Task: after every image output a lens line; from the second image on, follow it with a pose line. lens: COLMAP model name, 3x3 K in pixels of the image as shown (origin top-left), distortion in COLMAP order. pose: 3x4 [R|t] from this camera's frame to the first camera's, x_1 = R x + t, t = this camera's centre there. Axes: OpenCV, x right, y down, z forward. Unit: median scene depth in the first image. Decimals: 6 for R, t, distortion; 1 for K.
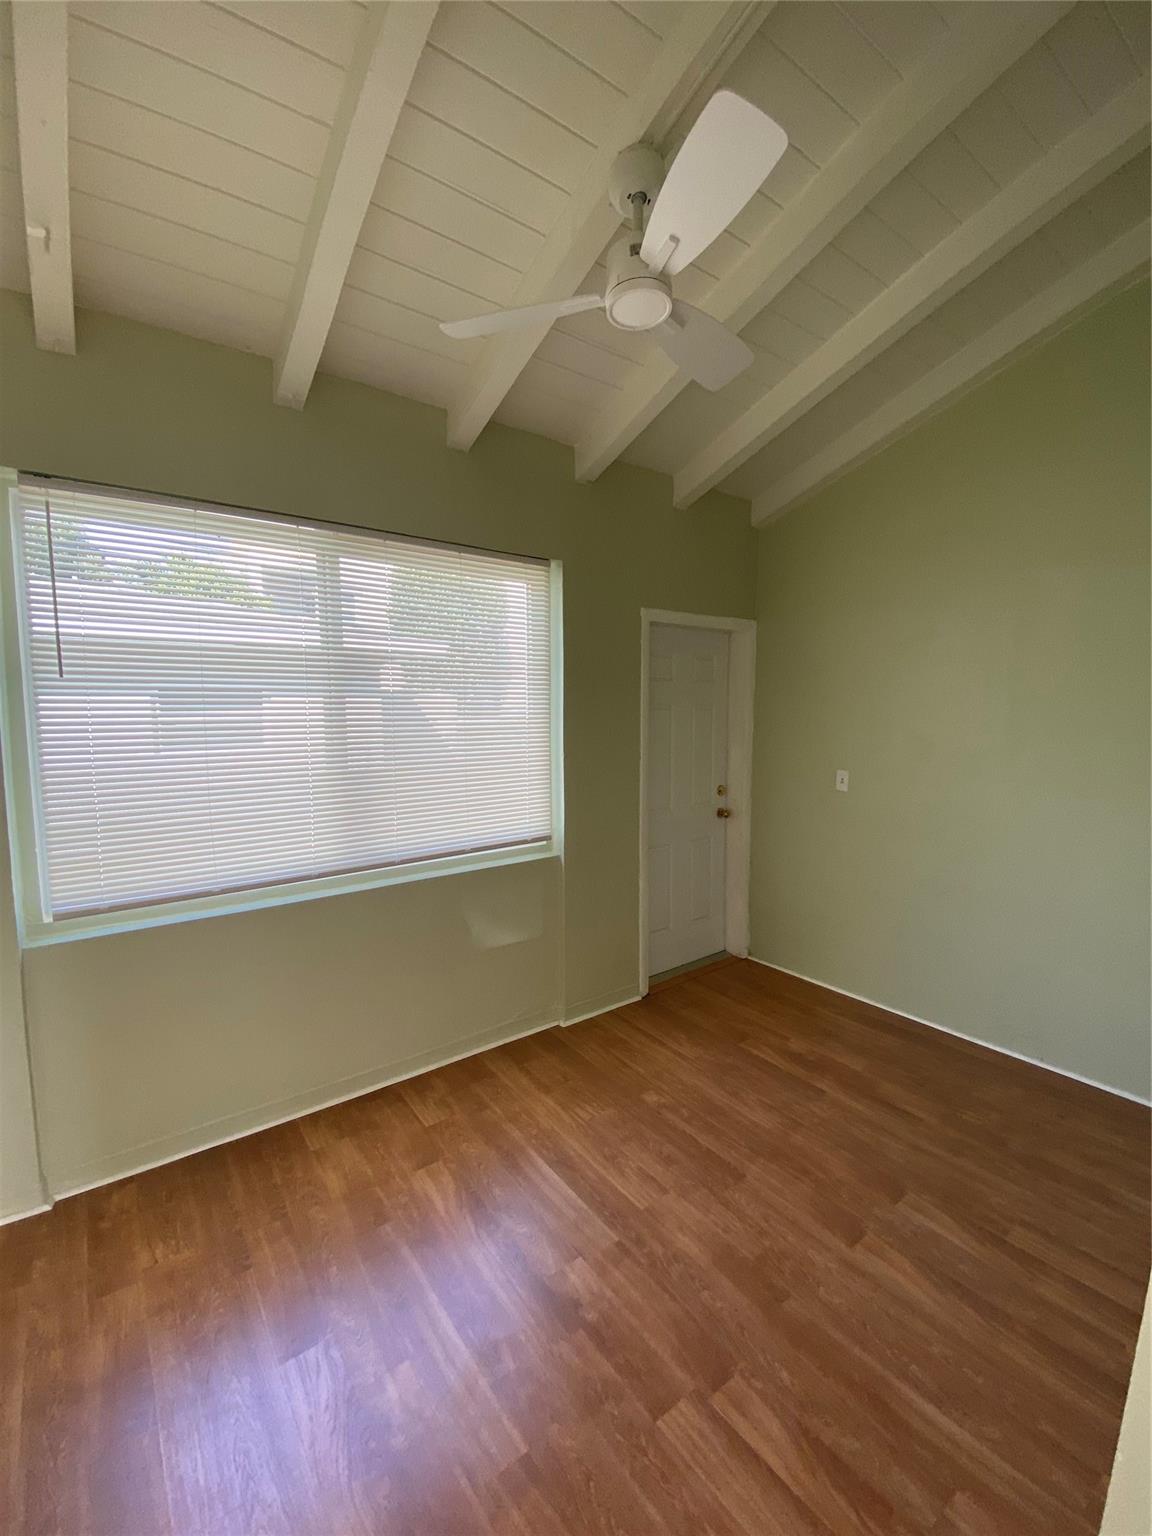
lens RADIAL K [[627.4, 0, 576.0], [0, 627.4, 768.0], [0, 0, 1]] dist [0.014912, -0.018082]
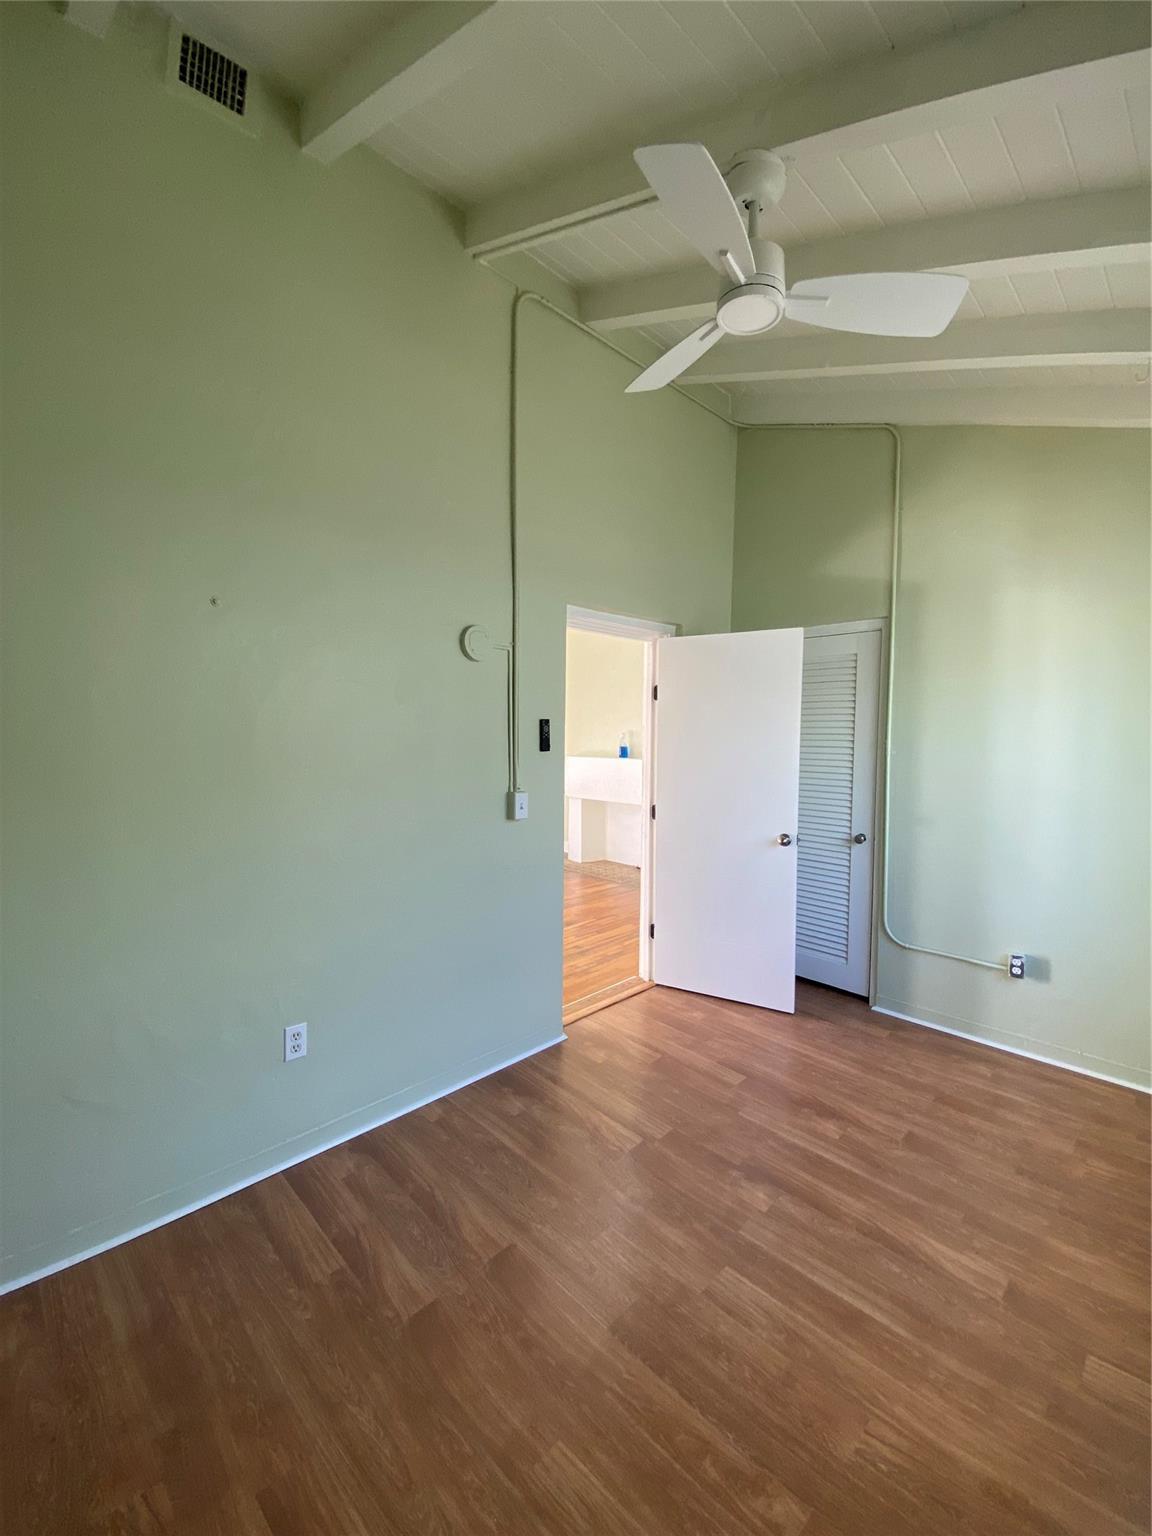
lens RADIAL K [[627.4, 0, 576.0], [0, 627.4, 768.0], [0, 0, 1]] dist [0.014912, -0.018082]
pose [[-0.989794, 0.006940, -0.142337, 0.397323], [-0.013946, 0.989301, 0.145219, -0.114305], [0.141822, 0.145722, -0.979108, 1.579066]]
